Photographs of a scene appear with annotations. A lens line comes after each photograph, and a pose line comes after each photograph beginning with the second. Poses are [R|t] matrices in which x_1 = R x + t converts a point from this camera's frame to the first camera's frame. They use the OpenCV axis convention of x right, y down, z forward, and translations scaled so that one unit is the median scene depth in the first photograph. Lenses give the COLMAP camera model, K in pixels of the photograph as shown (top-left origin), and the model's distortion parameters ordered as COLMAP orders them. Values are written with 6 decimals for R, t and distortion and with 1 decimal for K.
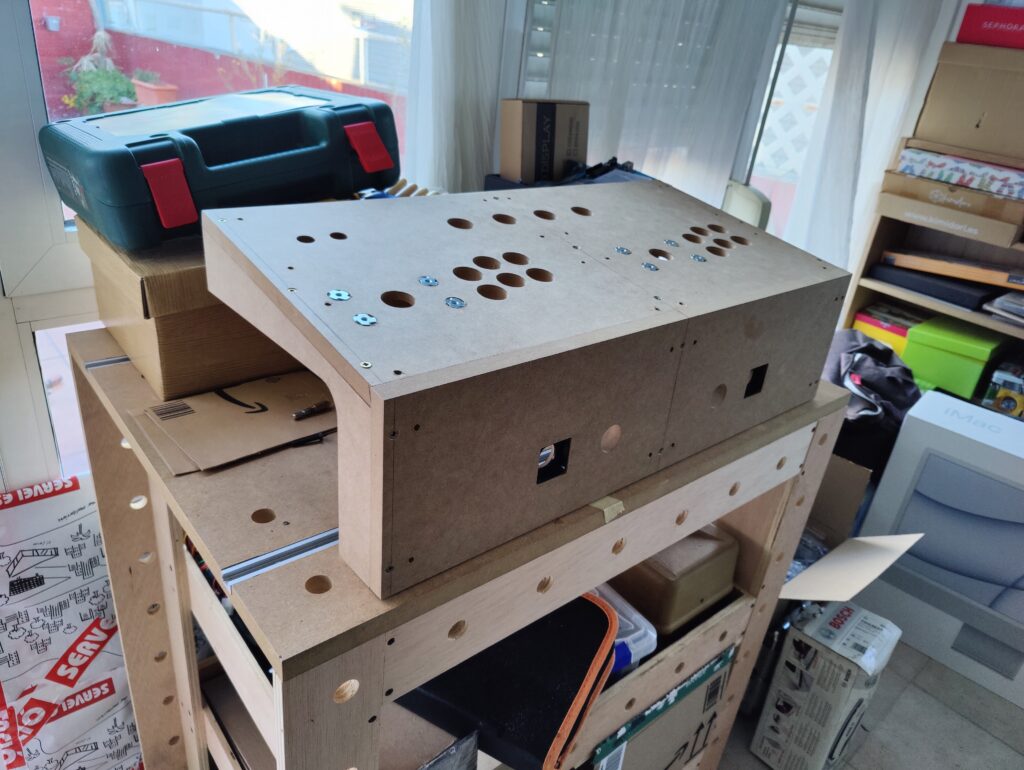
lens RADIAL K [[736.5, 0, 512.0], [0, 736.5, 385.0], [0, 0, 1]] dist [-0.001342, -0.001614]
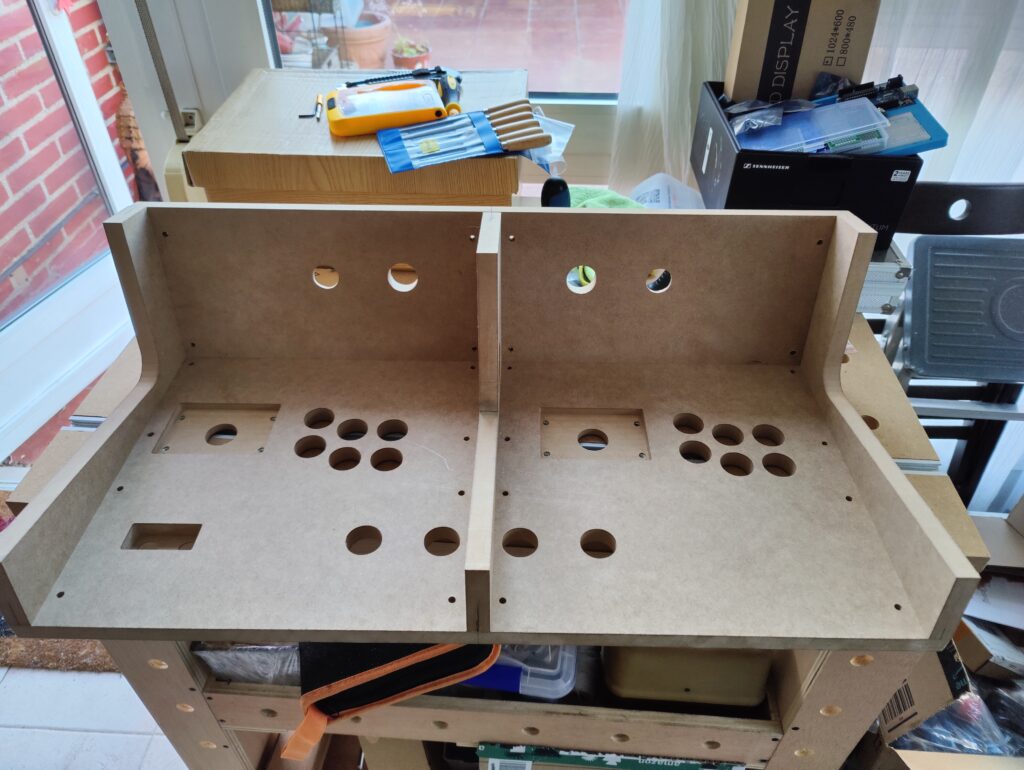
lens RADIAL K [[736.5, 0, 512.0], [0, 736.5, 385.0], [0, 0, 1]] dist [-0.001342, -0.001614]
pose [[0.709413, 0.372836, -0.598102, 0.487140], [-0.249430, 0.926513, 0.281706, -0.186117], [0.659180, -0.050662, 0.750277, 0.316454]]
